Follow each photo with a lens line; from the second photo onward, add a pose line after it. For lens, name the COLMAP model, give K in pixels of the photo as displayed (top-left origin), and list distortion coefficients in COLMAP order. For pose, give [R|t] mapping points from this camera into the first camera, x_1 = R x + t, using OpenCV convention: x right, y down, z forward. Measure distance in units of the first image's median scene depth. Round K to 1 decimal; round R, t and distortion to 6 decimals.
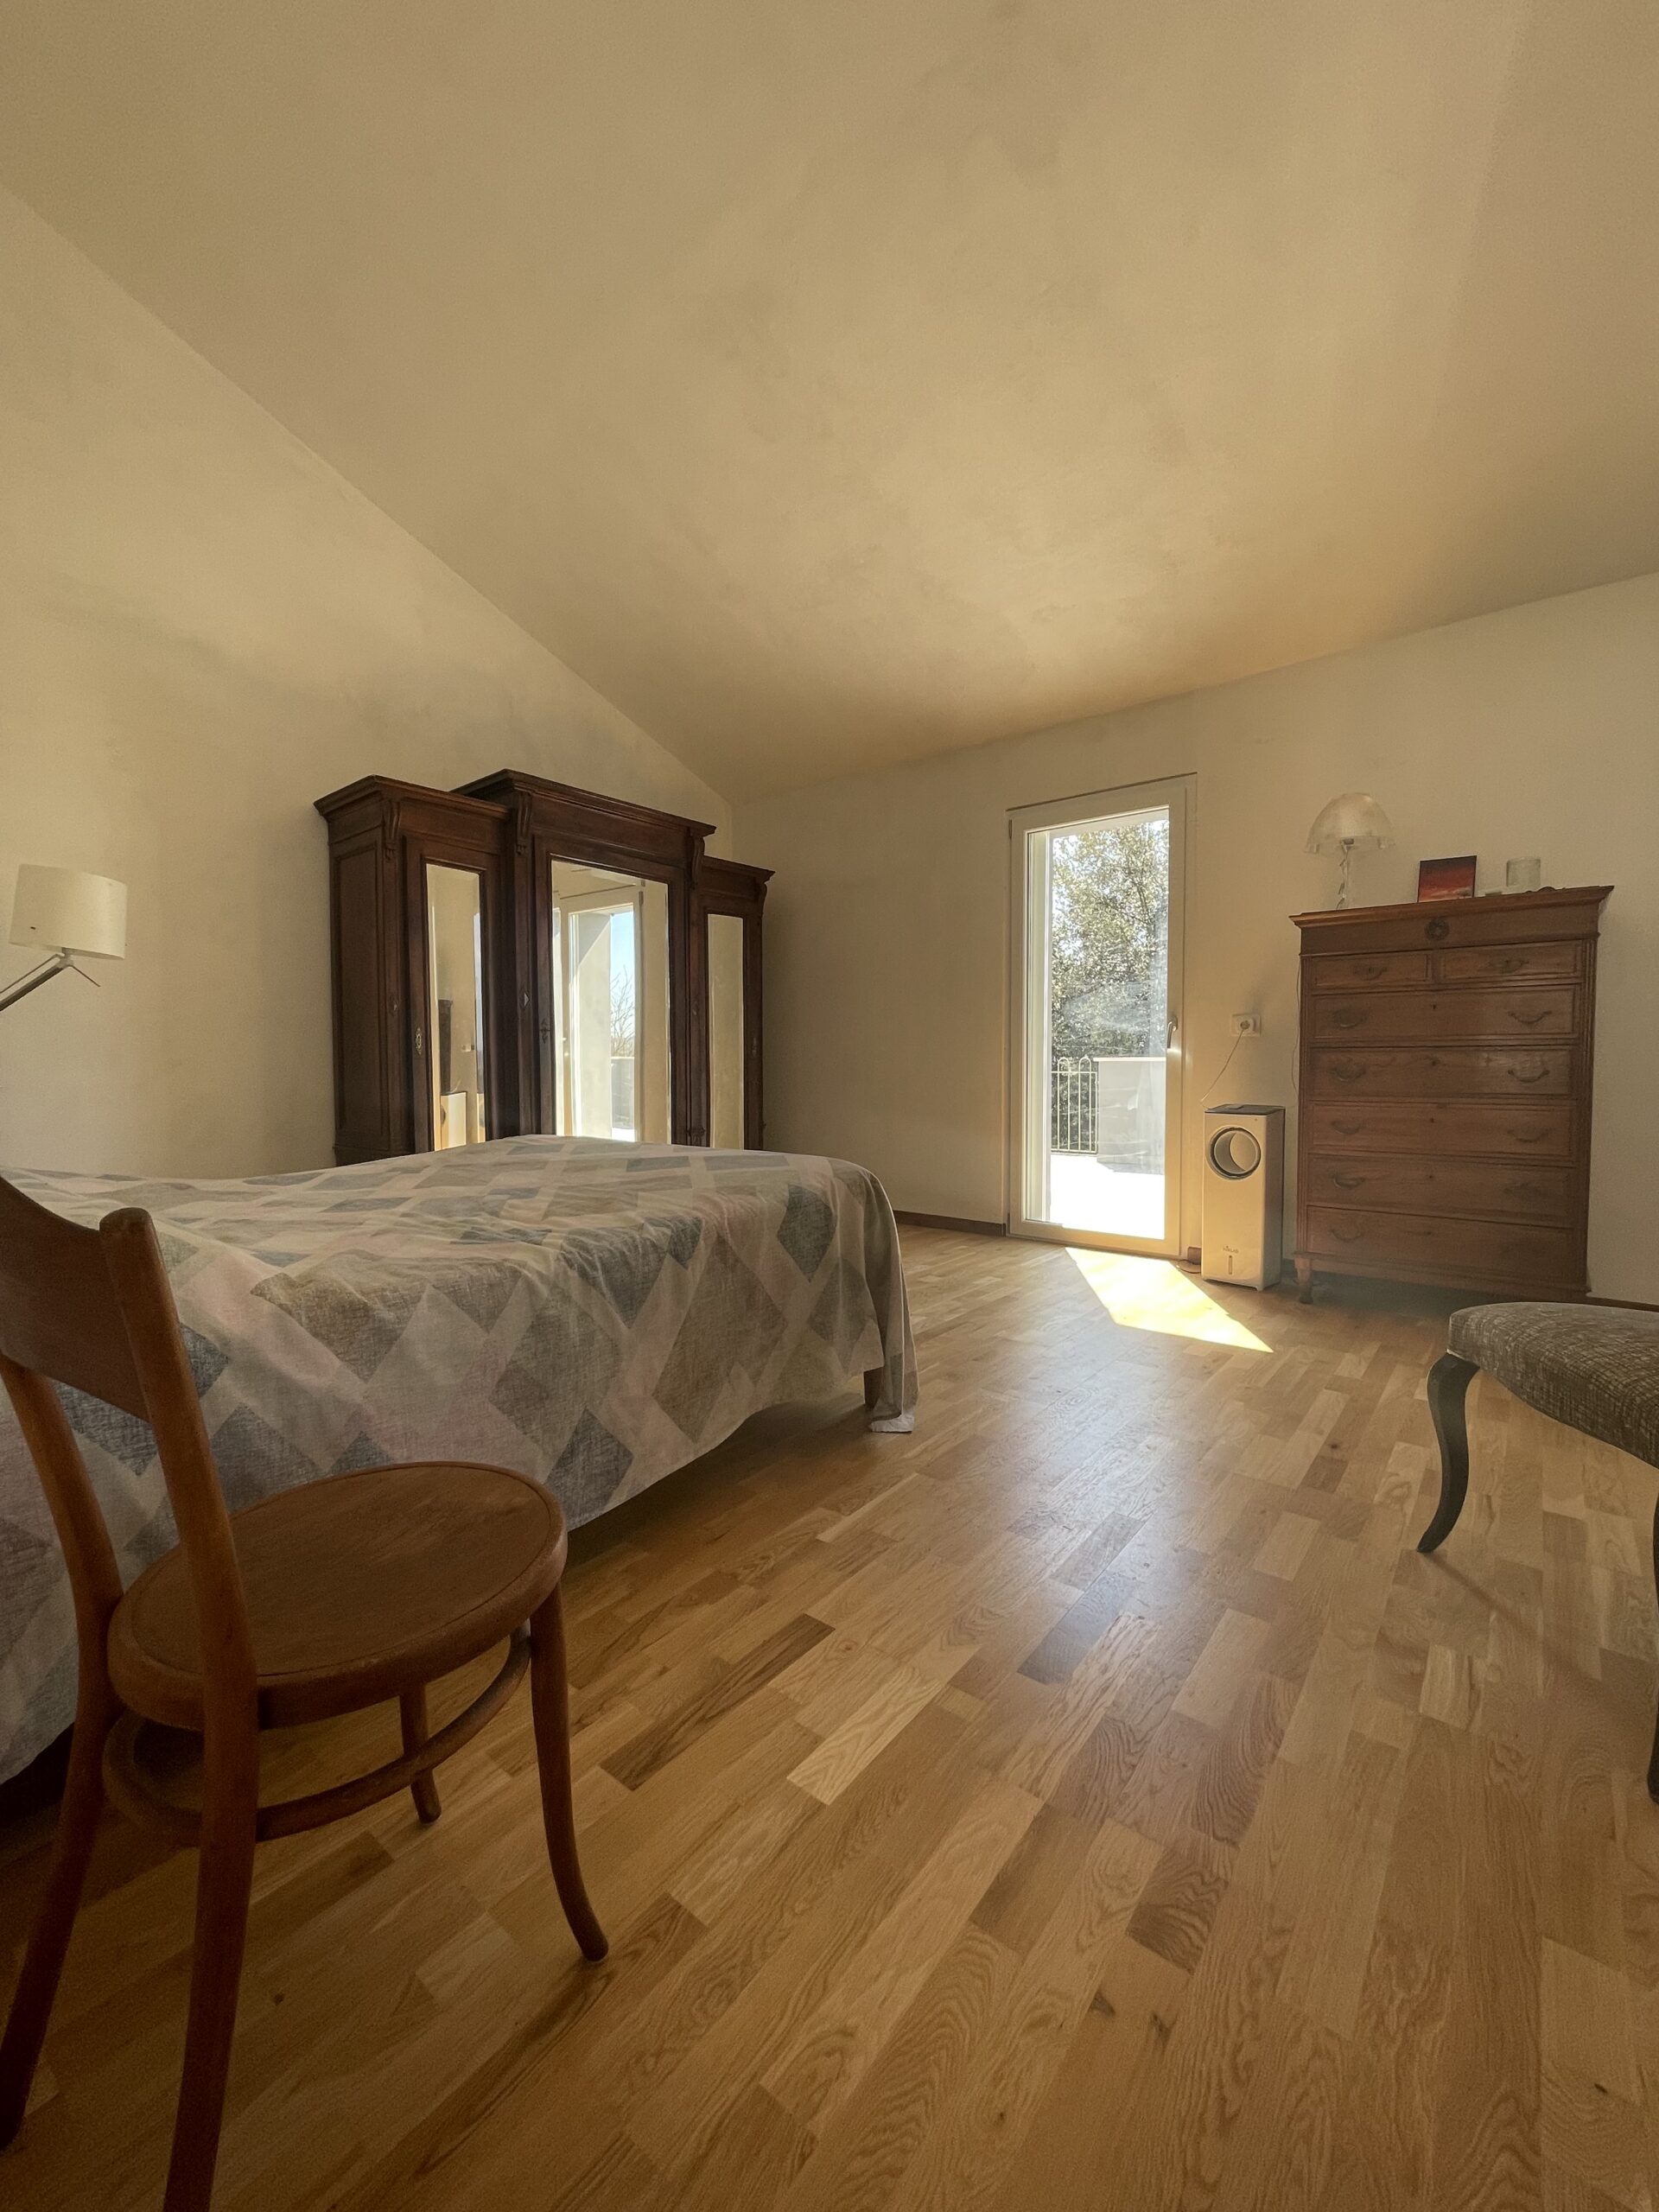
lens RADIAL K [[895.1, 0, 836.5], [0, 895.1, 1106.4], [0, 0, 1]] dist [-0.000467, -0.000535]
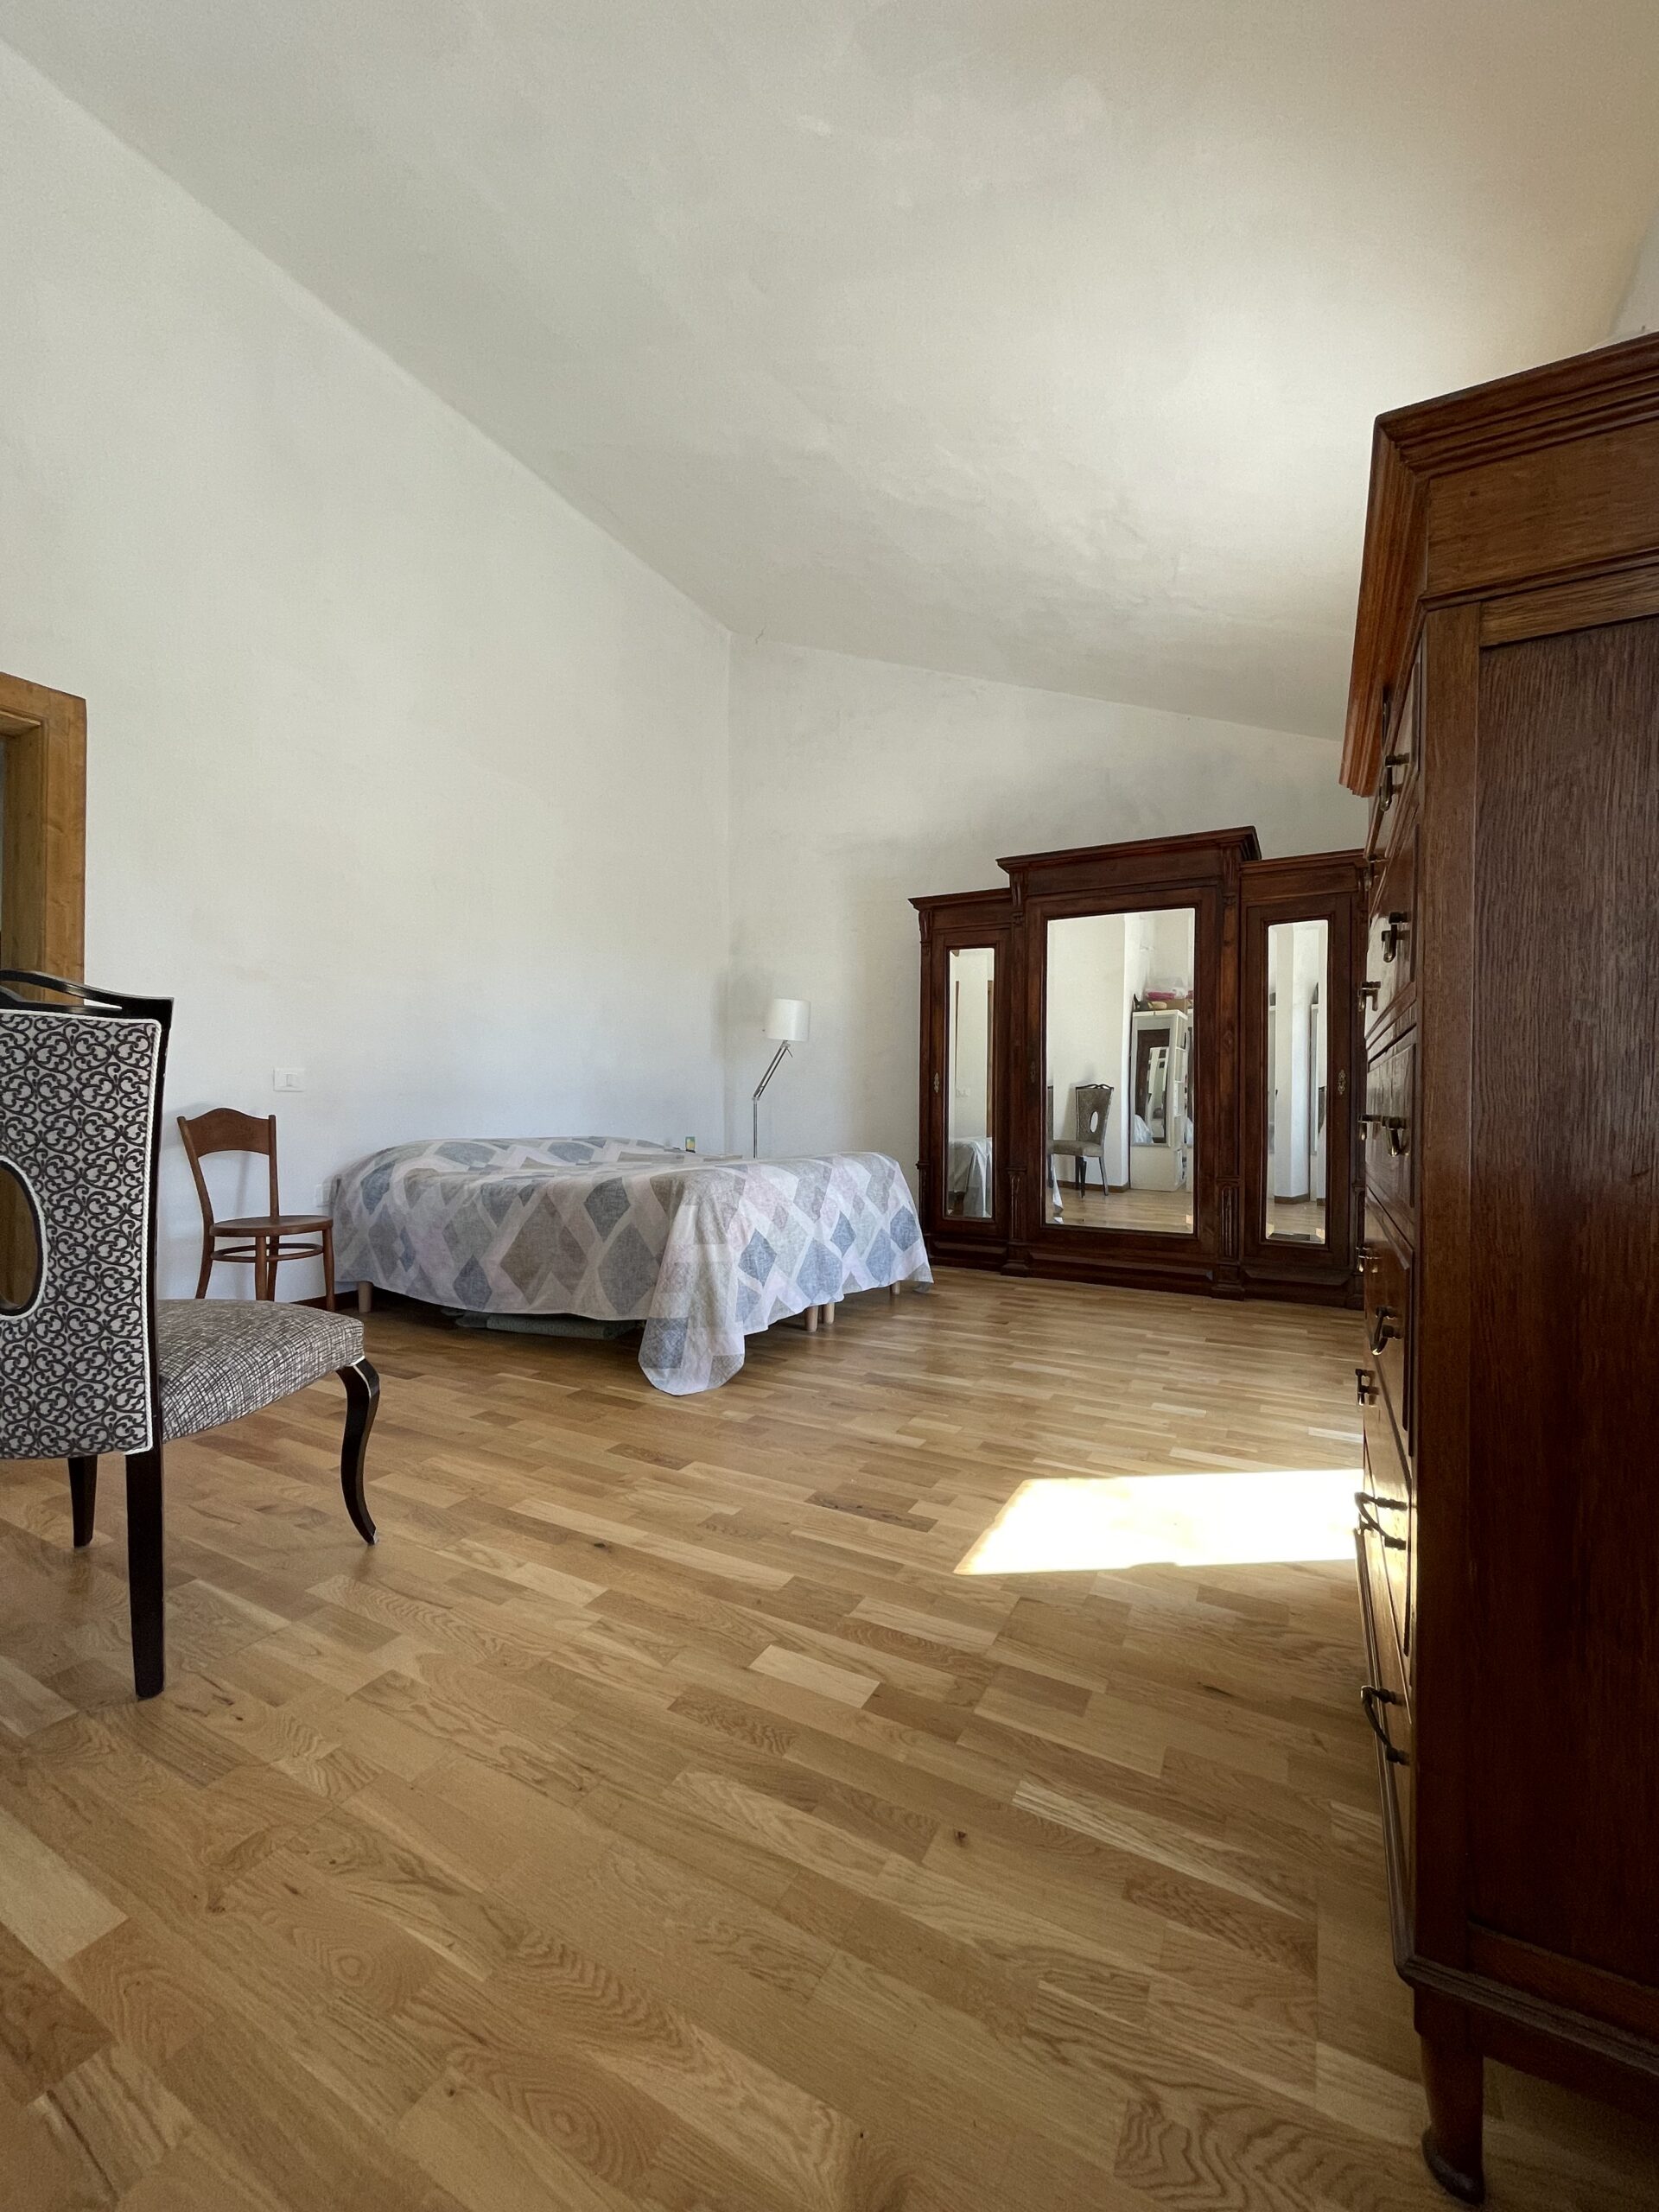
lens RADIAL K [[895.1, 0, 839.6], [0, 895.1, 1097.7], [0, 0, 1]] dist [-0.000467, -0.000535]
pose [[0.199110, 0.015315, -0.979857, 1.608312], [-0.061629, 0.998094, 0.003076, -0.079781], [0.978037, 0.059775, 0.199675, 1.139843]]
